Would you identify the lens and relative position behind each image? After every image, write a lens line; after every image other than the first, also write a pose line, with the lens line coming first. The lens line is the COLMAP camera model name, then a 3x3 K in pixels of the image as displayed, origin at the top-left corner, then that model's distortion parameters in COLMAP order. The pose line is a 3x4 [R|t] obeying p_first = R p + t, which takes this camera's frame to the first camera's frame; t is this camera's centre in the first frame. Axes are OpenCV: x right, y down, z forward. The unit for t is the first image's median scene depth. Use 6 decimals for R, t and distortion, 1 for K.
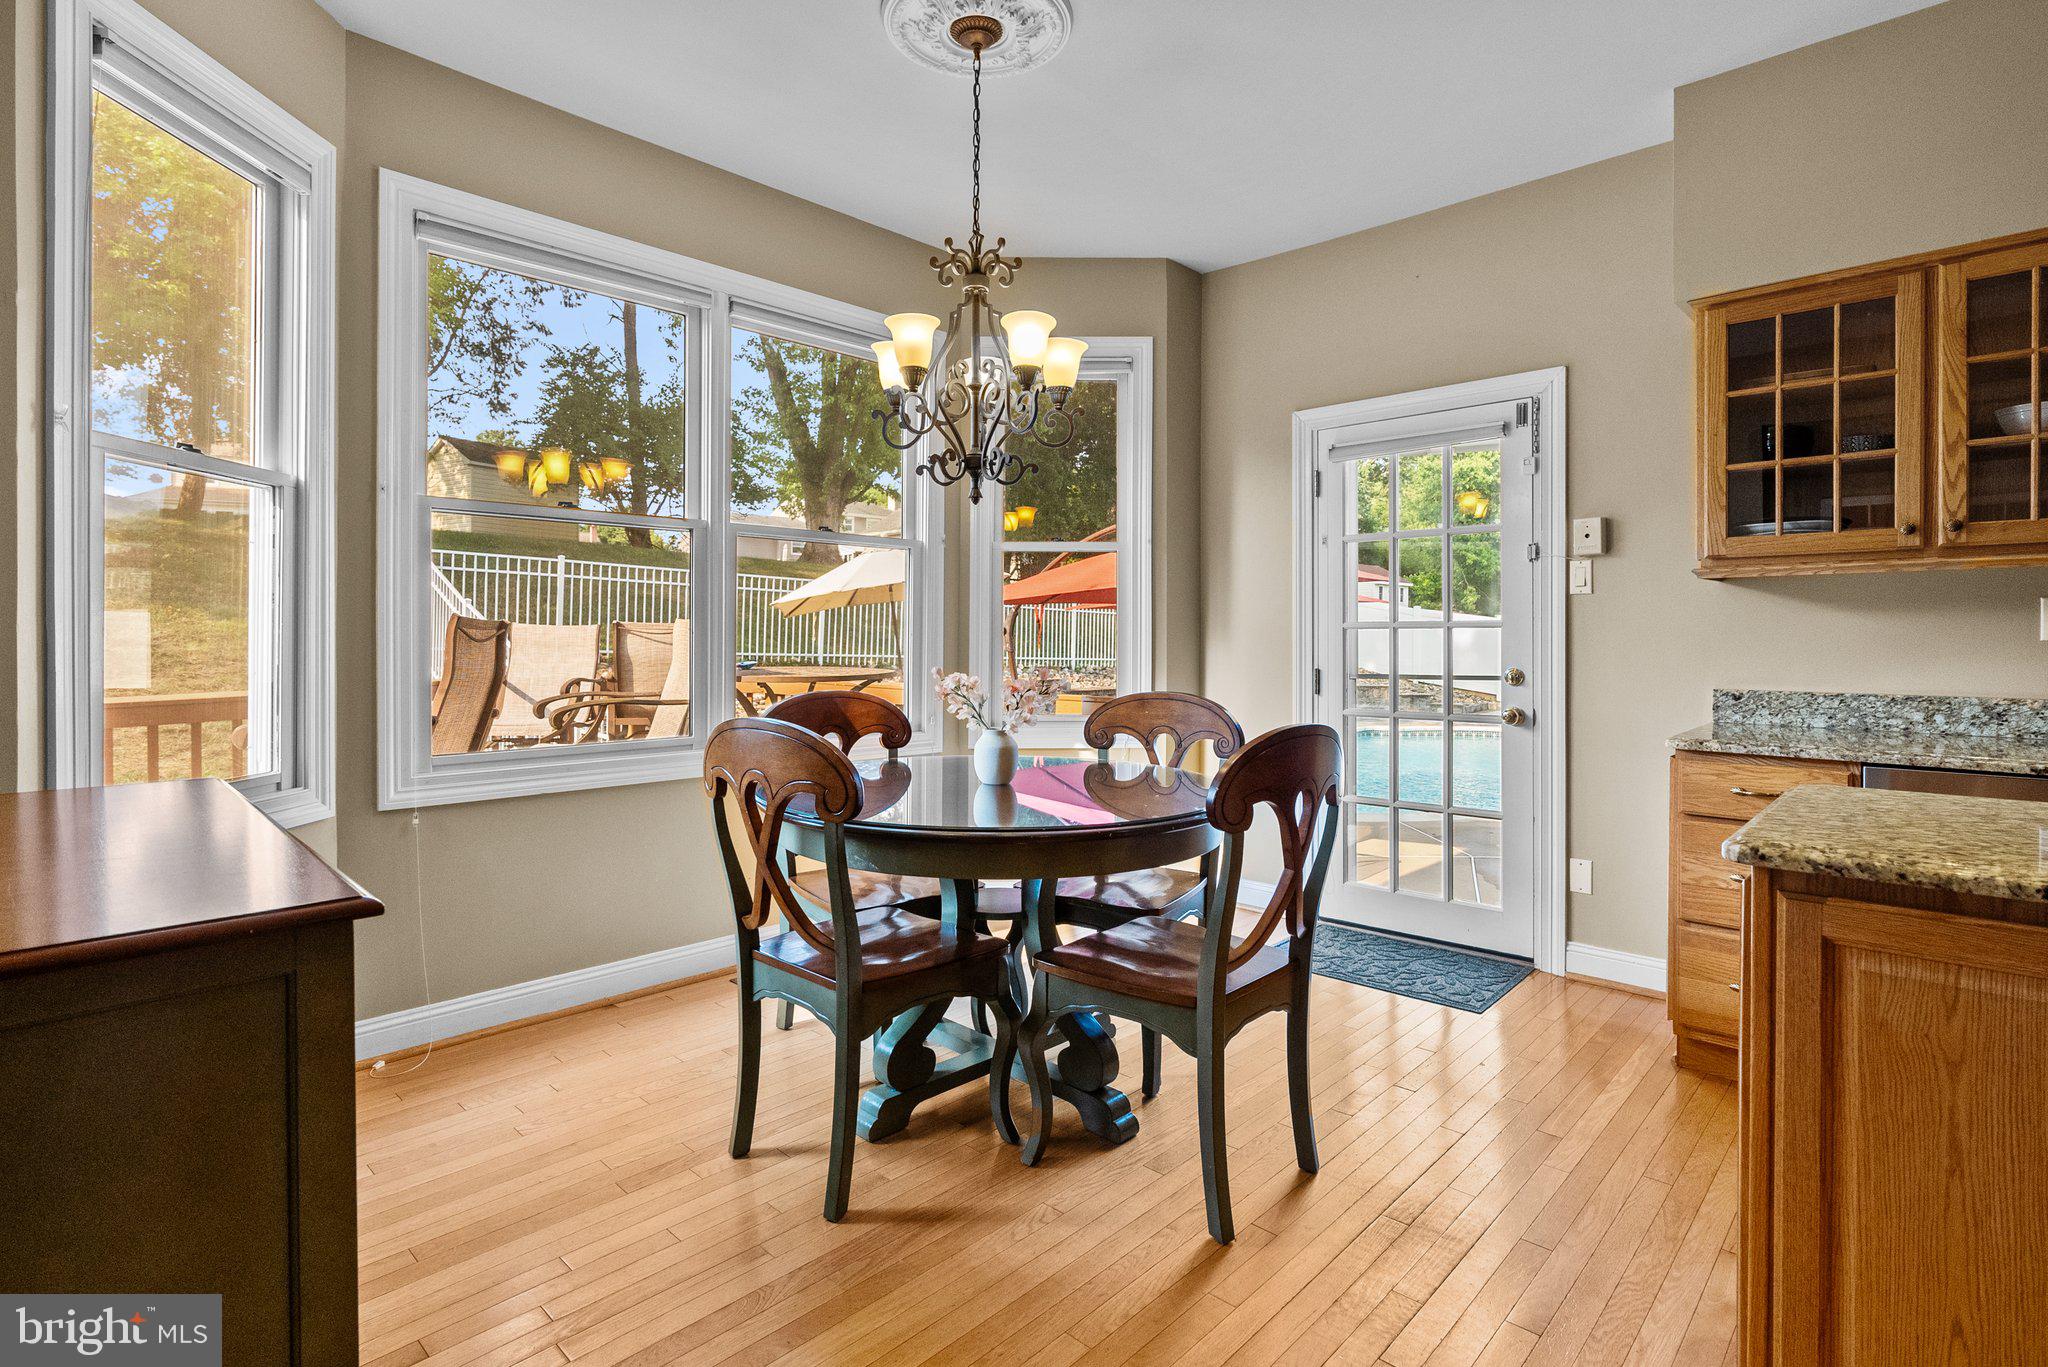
lens RADIAL K [[1014.2, 0, 1021.9], [0, 1014.2, 644.4], [0, 0, 1]] dist [-0.000551, 0.000684]
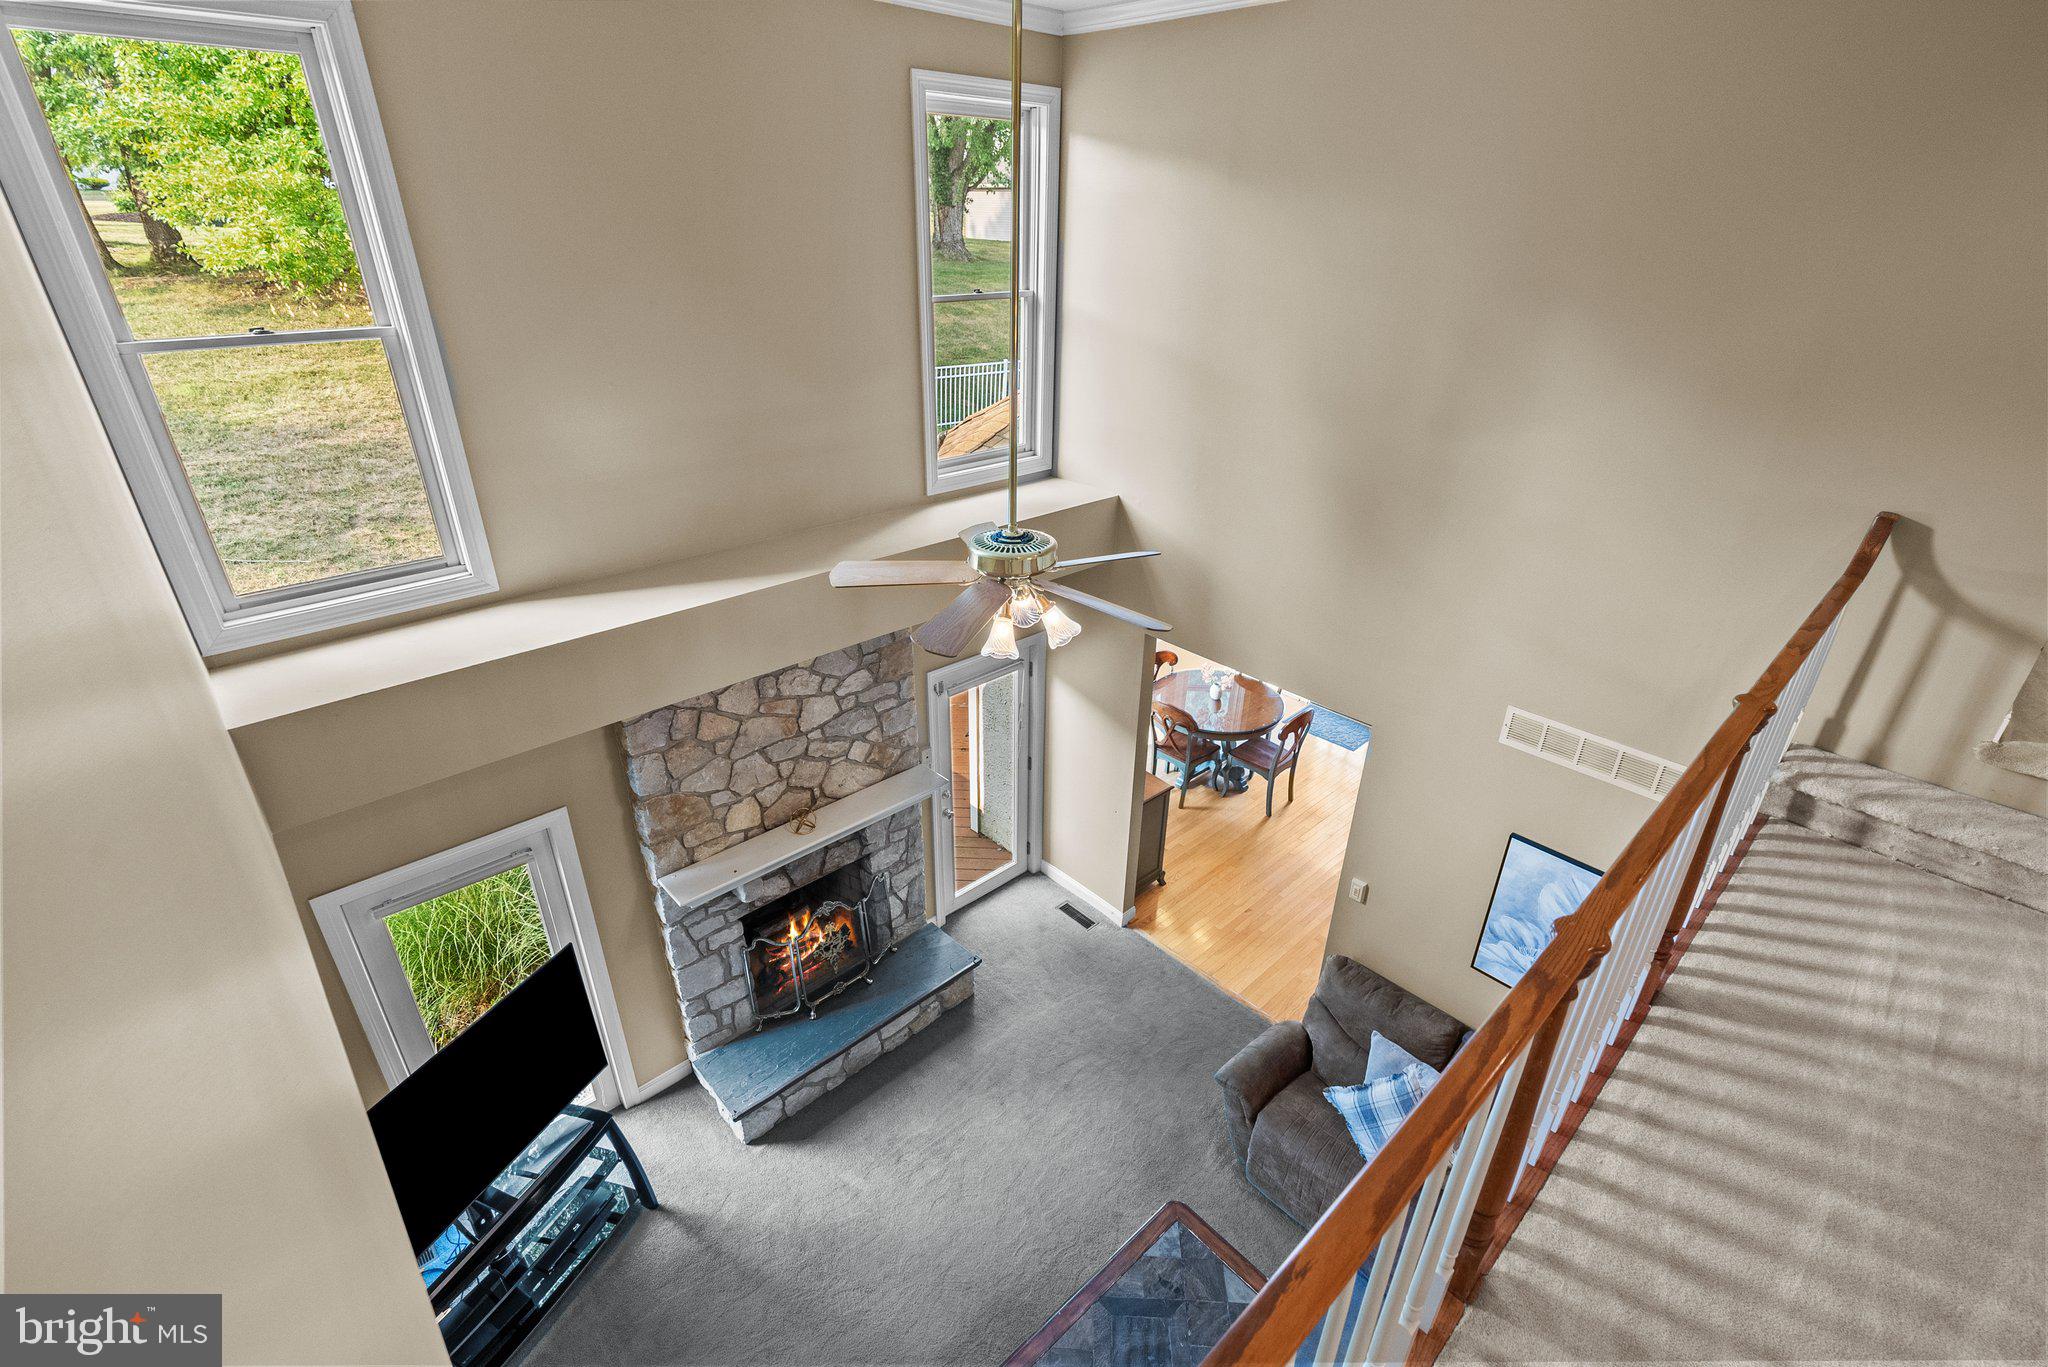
lens RADIAL K [[930.4, 0, 1024.0], [0, 930.4, 683.5], [0, 0, 1]] dist [-0.002535, -0.000173]
pose [[0.998107, 0.034221, -0.051103, -0.507676], [-0.007778, 0.894467, 0.447066, -1.295380], [0.061009, -0.445823, 0.893040, -1.819874]]
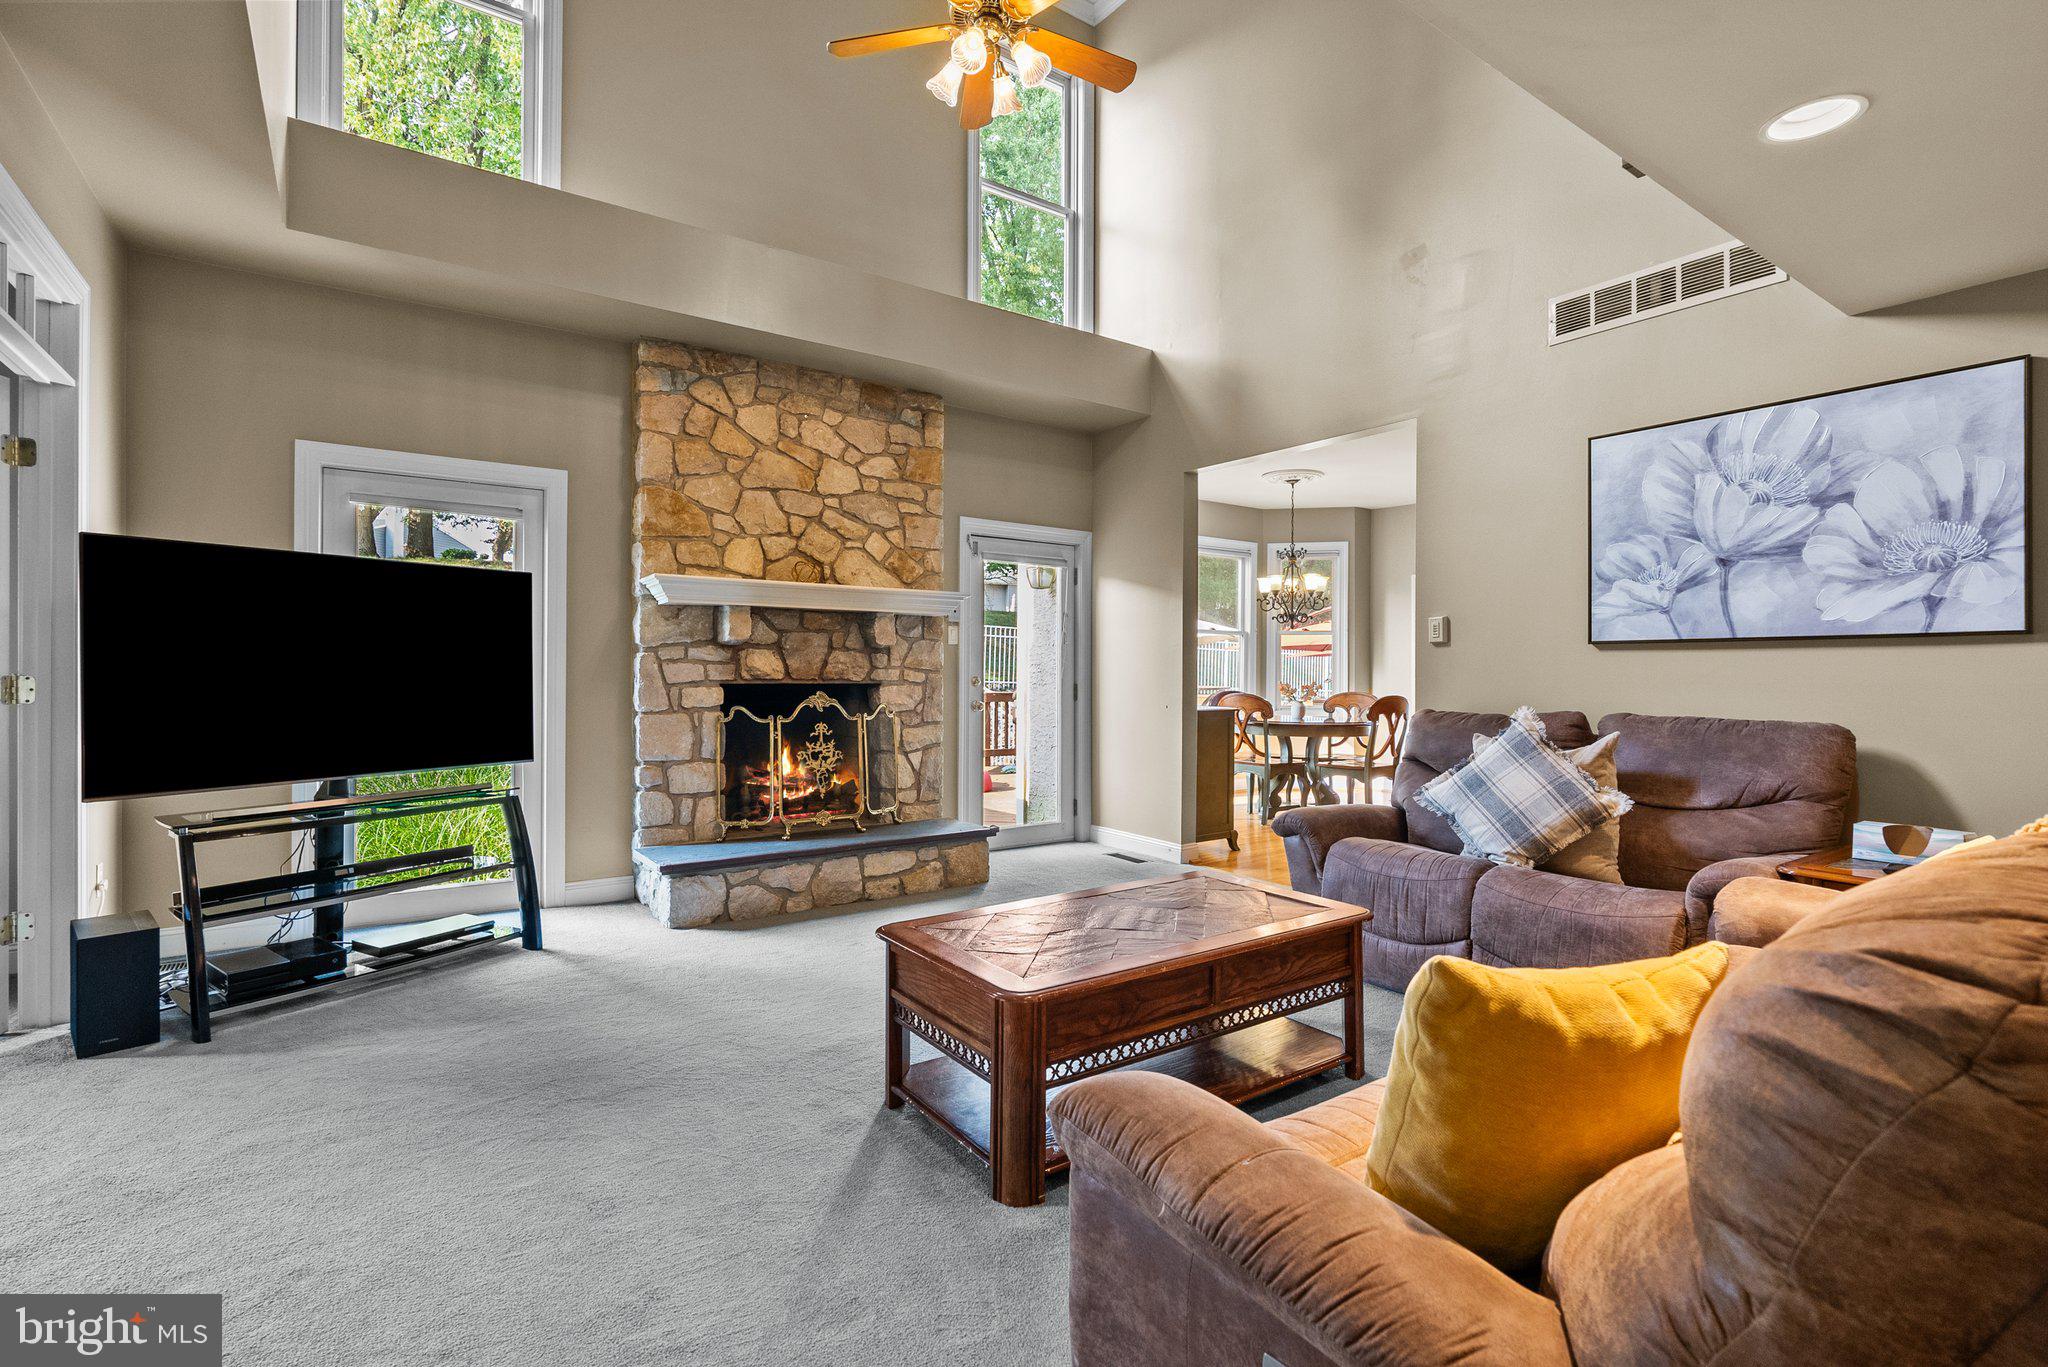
lens RADIAL K [[938.6, 0, 1026.5], [0, 938.6, 669.4], [0, 0, 1]] dist [-0.002148, -0.000238]
pose [[0.981096, 0.001415, -0.193516, -0.281330], [-0.003539, 0.999937, -0.010629, 0.018250], [0.193489, 0.011113, 0.981039, -1.954385]]
